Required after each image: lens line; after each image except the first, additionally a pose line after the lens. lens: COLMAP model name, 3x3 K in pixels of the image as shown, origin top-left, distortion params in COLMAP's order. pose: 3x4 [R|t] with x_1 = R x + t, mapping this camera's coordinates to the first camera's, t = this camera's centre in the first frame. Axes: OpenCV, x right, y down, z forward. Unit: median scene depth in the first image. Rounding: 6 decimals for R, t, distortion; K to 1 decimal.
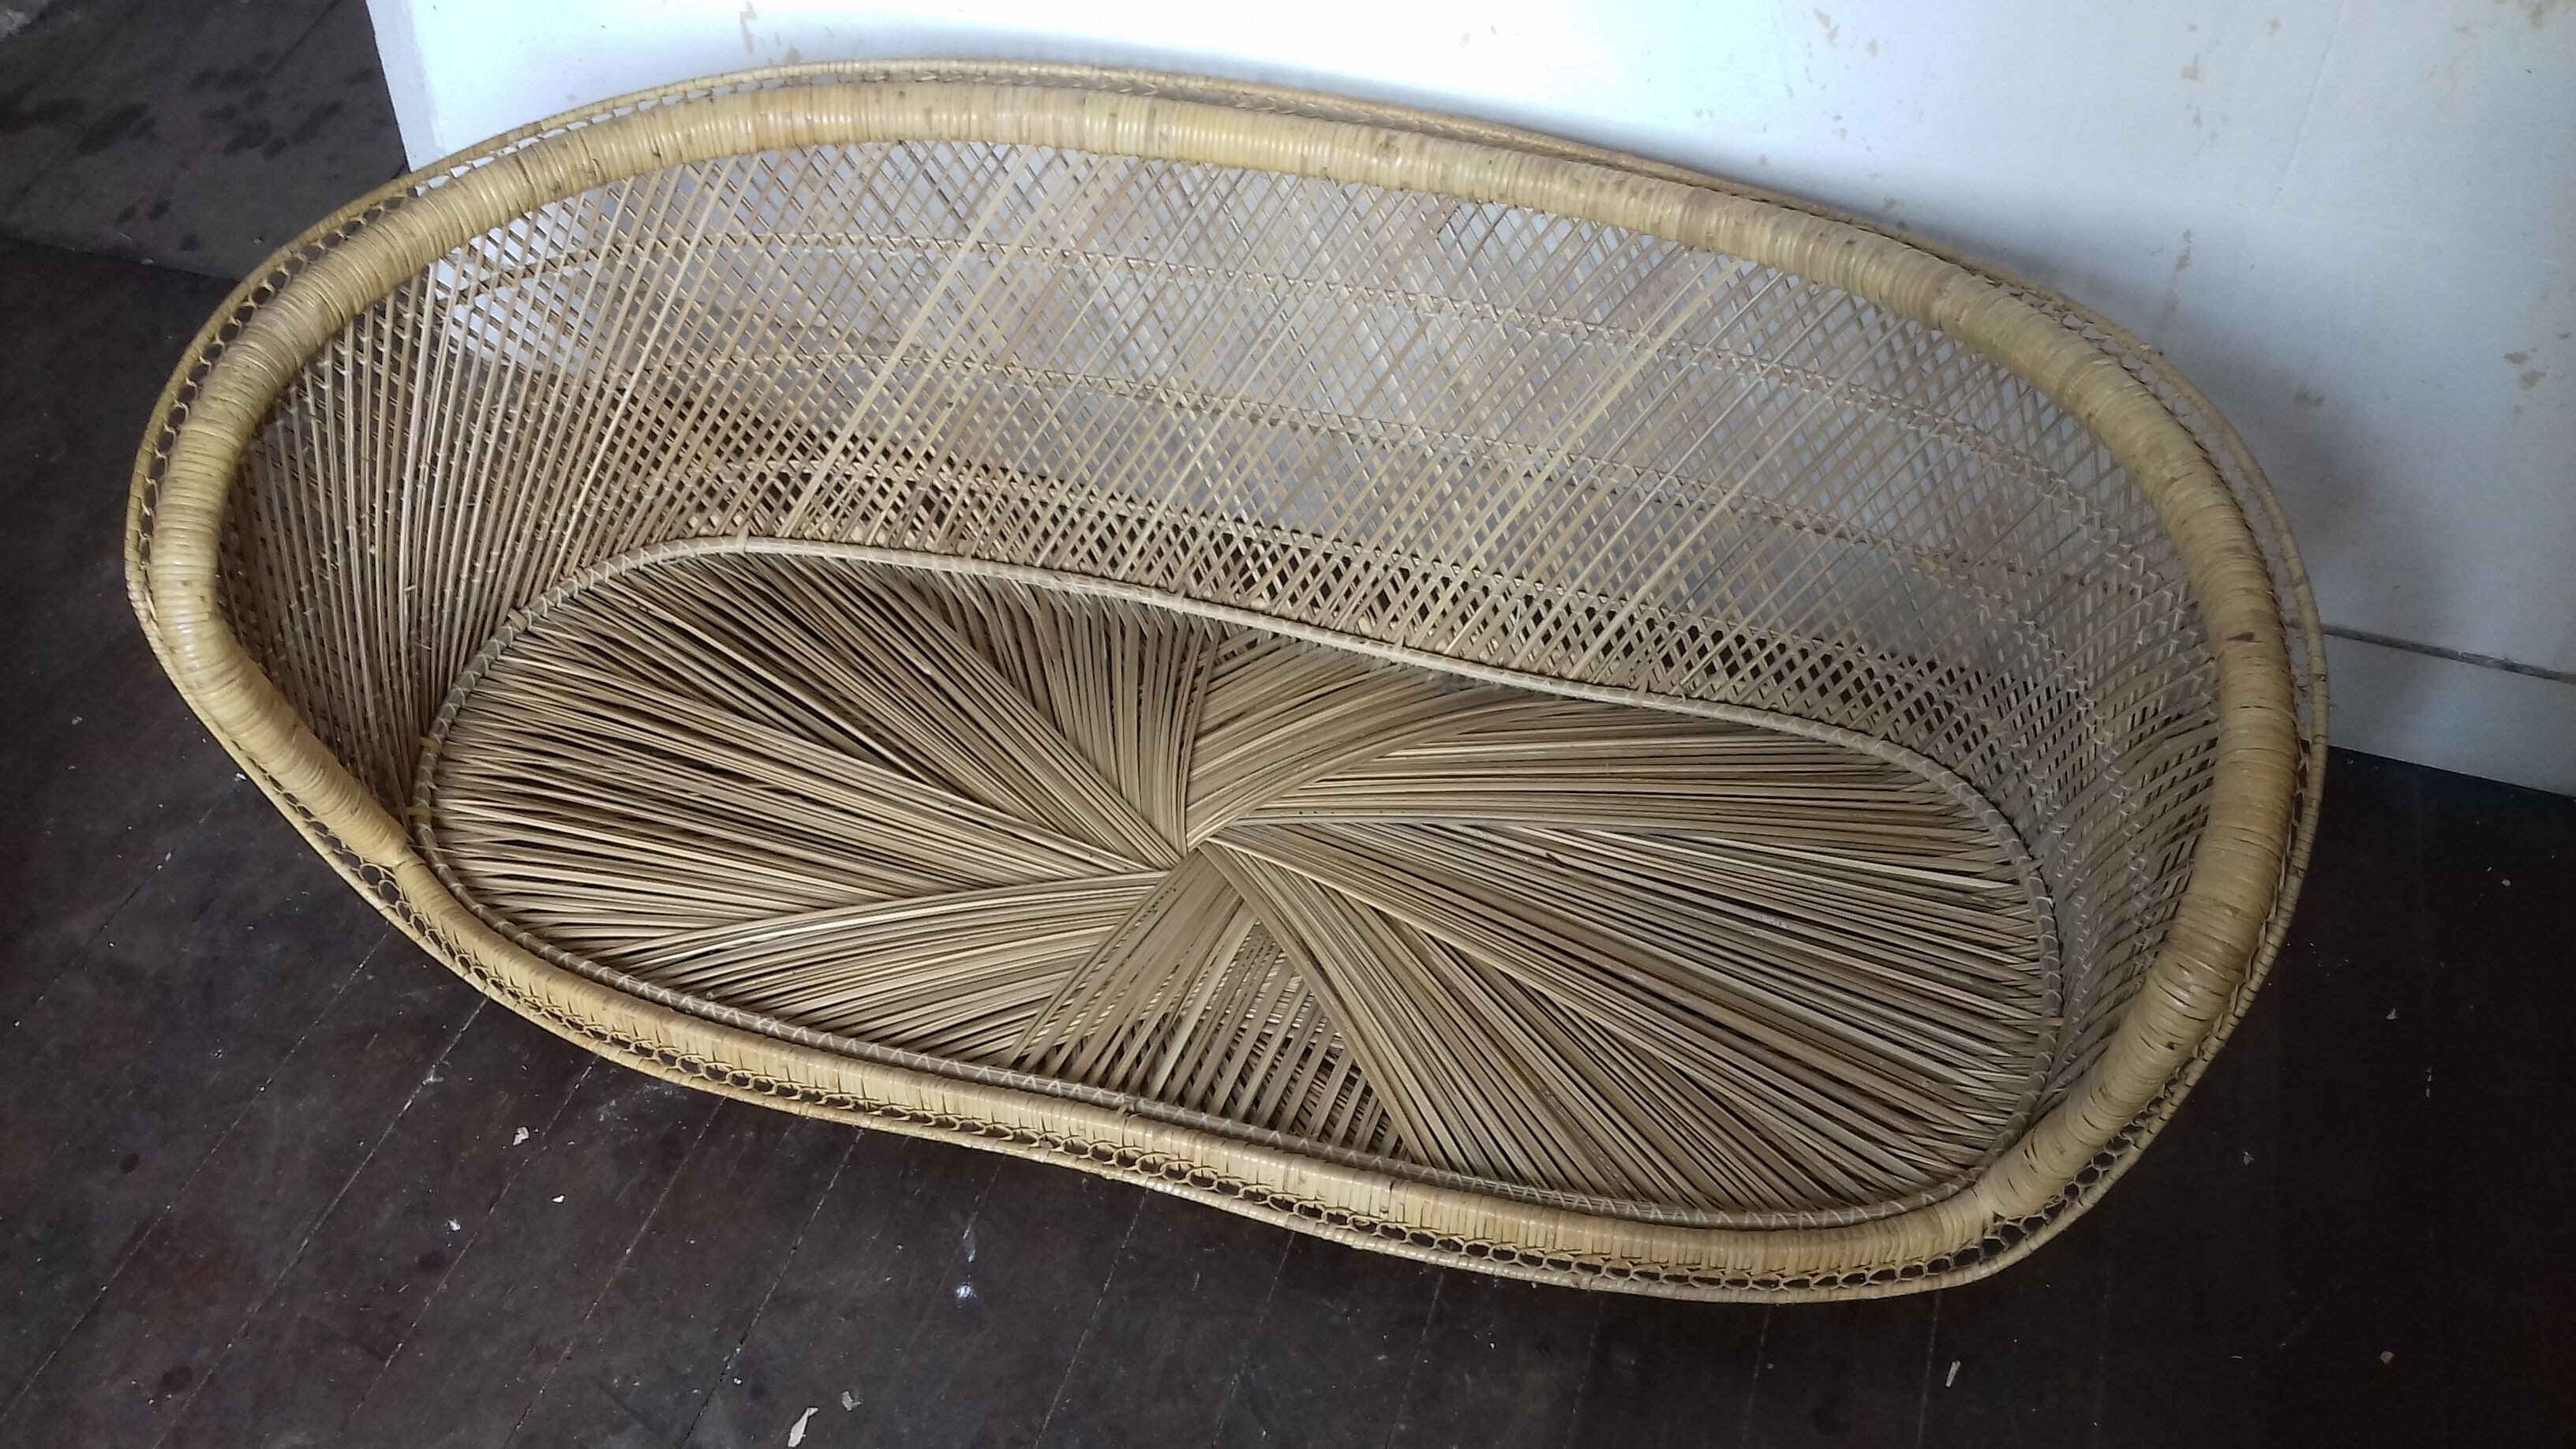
lens RADIAL K [[2637.2, 0, 1198.6], [0, 2637.2, 736.5], [0, 0, 1]] dist [0.107139, -0.304875]
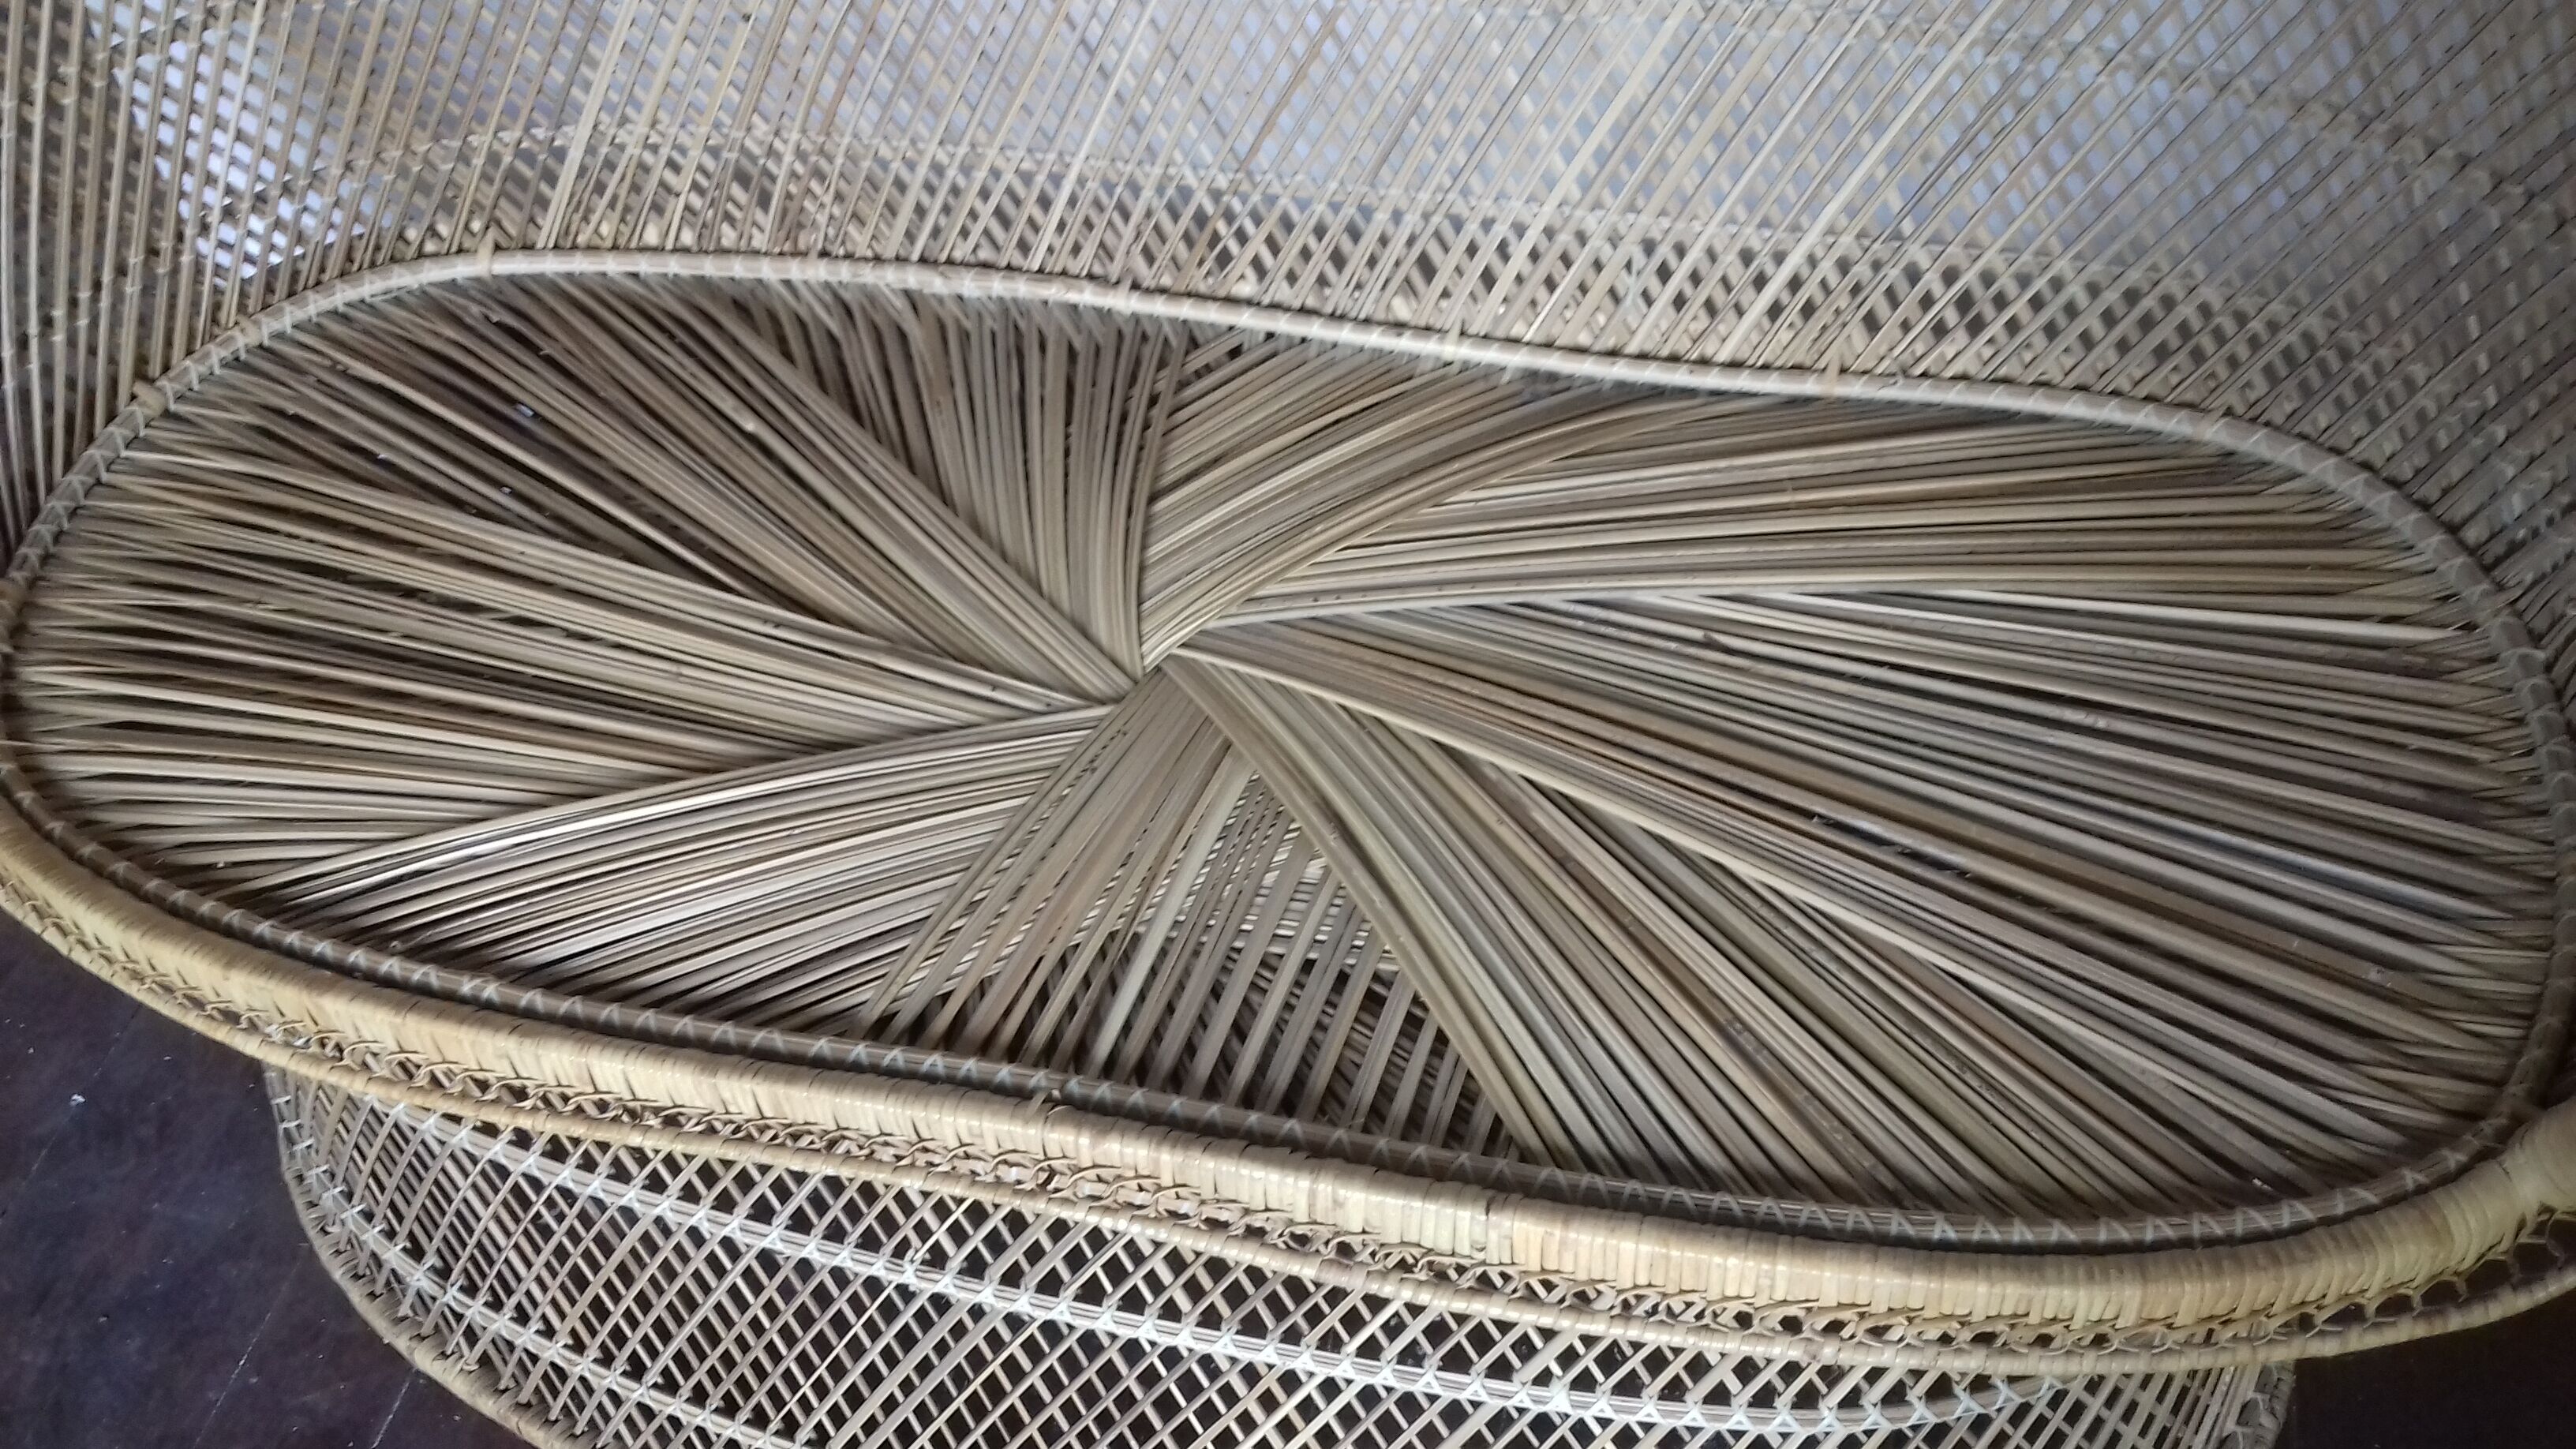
lens RADIAL K [[2637.2, 0, 1198.6], [0, 2637.2, 736.5], [0, 0, 1]] dist [0.107139, -0.304875]
pose [[0.997229, -0.066480, -0.033397, 0.029597], [0.068730, 0.995071, 0.071488, 0.014841], [0.028479, -0.073585, 0.996882, 0.354126]]
